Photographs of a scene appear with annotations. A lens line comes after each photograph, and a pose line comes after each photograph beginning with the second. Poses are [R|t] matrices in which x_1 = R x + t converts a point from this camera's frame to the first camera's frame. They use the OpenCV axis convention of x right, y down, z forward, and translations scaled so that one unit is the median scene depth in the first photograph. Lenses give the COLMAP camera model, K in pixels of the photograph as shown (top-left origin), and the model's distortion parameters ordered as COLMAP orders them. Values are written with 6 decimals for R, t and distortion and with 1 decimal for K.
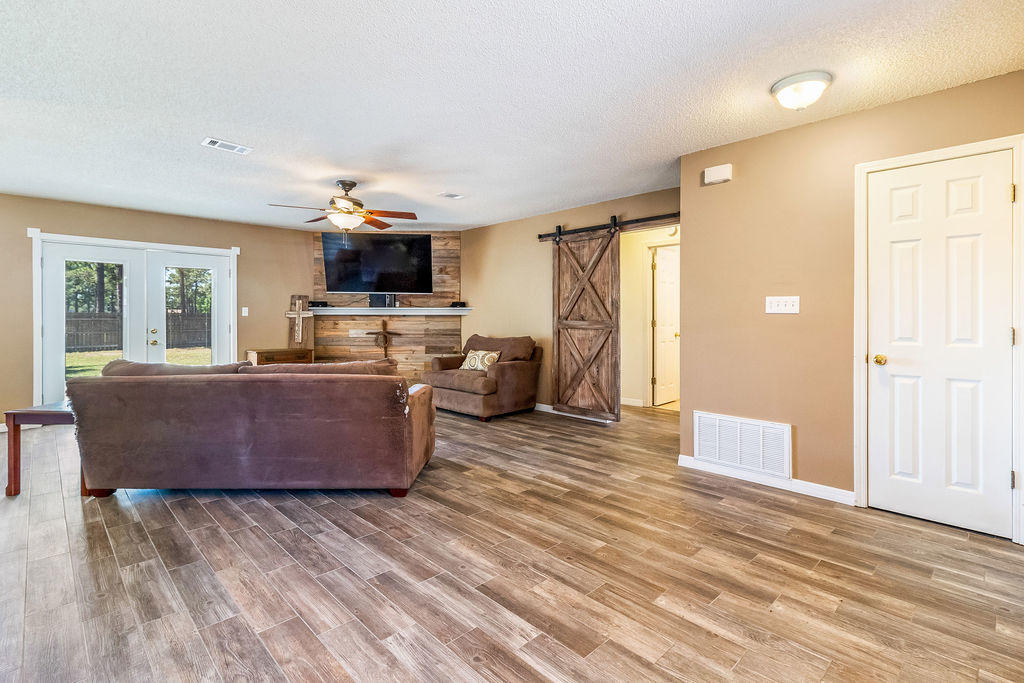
lens RADIAL K [[480.6, 0, 521.4], [0, 480.6, 318.2], [0, 0, 1]] dist [0.003724, 0.000335]
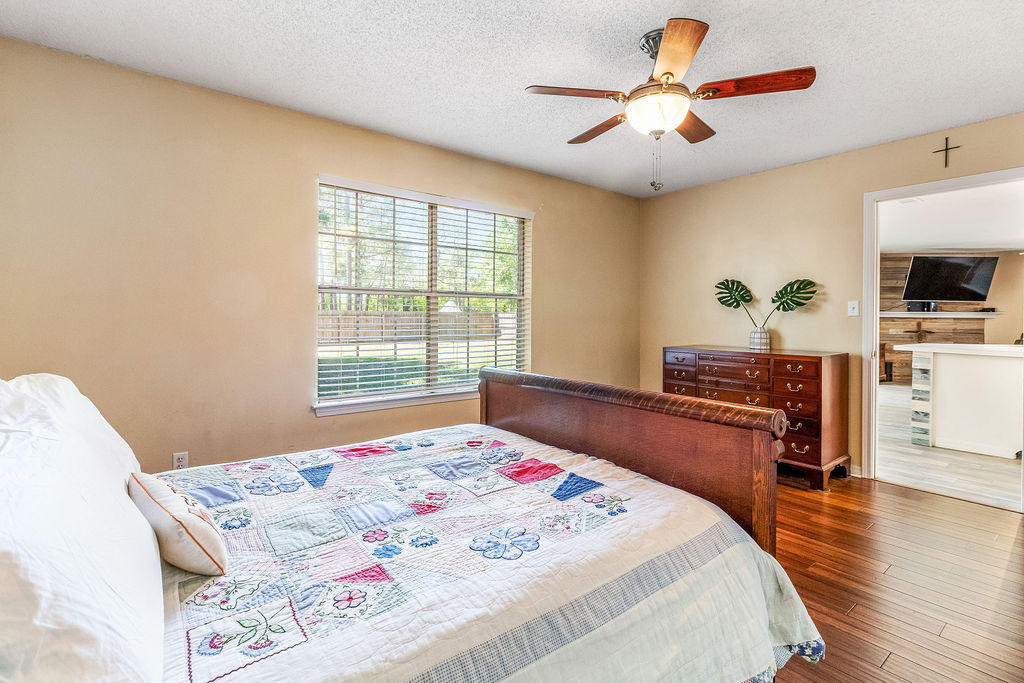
lens RADIAL K [[480.6, 0, 512.5], [0, 480.6, 315.9], [0, 0, 1]] dist [0.003724, 0.000335]
pose [[0.992311, 0.006092, -0.123620, -1.548813], [-0.006623, 0.999971, -0.003886, 0.001577], [0.123592, 0.004675, 0.992322, -0.565495]]
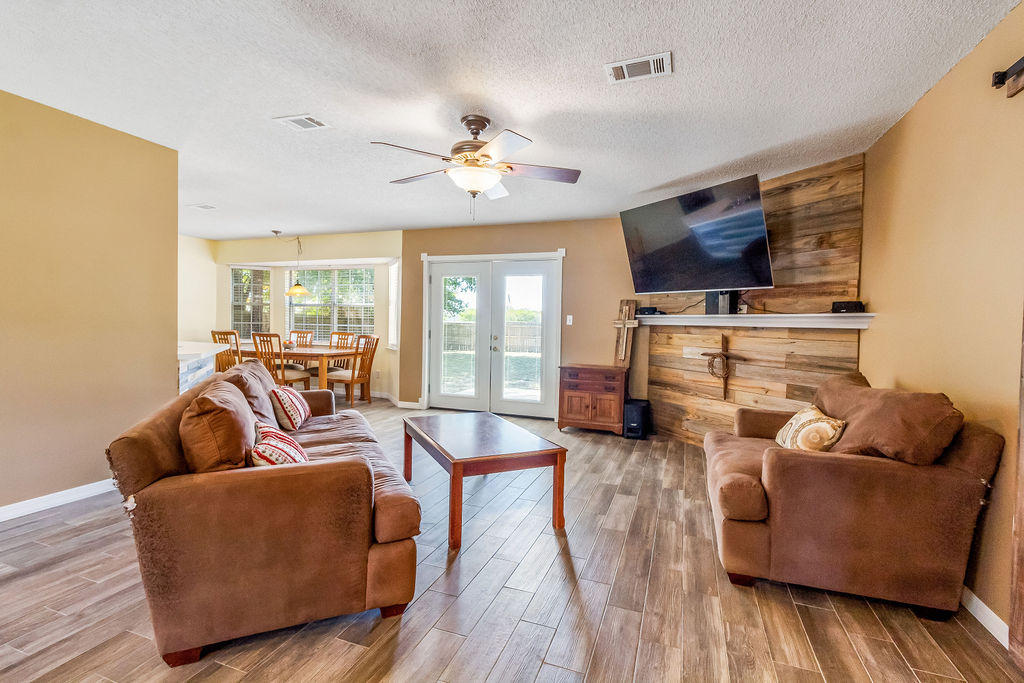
lens RADIAL K [[480.6, 0, 508.3], [0, 480.6, 337.0], [0, 0, 1]] dist [0.003724, 0.000335]
pose [[0.418079, 0.034481, -0.907756, 0.206889], [-0.020838, 0.999380, 0.028364, -0.006060], [0.908171, 0.007057, 0.418539, 0.608331]]
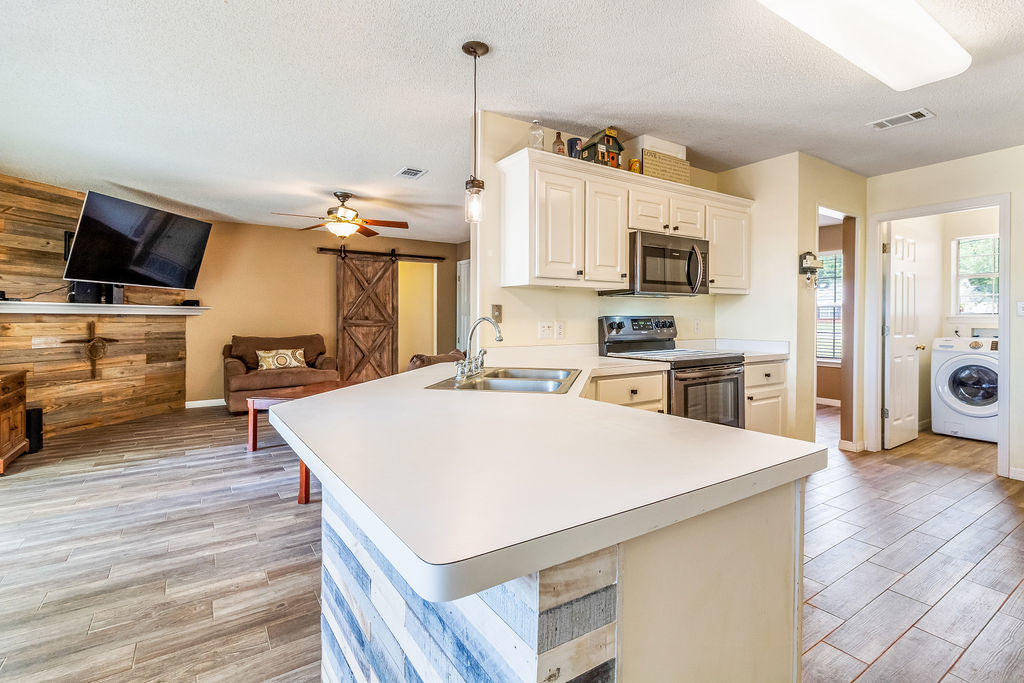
lens RADIAL K [[480.6, 0, 510.8], [0, 480.6, 320.9], [0, 0, 1]] dist [0.003724, 0.000335]
pose [[0.195946, -0.006494, 0.980593, -1.079474], [0.000663, 0.999979, 0.006490, -0.001445], [-0.980615, -0.000622, 0.195946, 0.329130]]
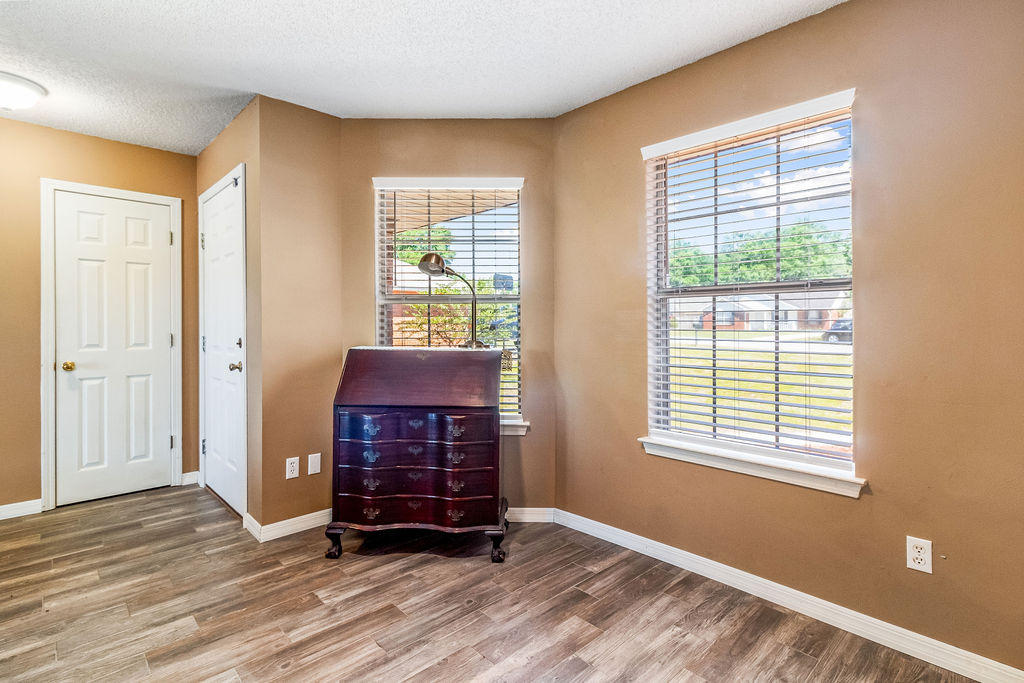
lens RADIAL K [[480.6, 0, 504.6], [0, 480.6, 347.6], [0, 0, 1]] dist [0.003724, 0.000335]
pose [[0.033357, -0.048023, 0.998289, -0.169879], [-0.000412, 0.998844, 0.048064, -0.004349], [-0.999443, -0.002015, 0.033299, -0.008386]]
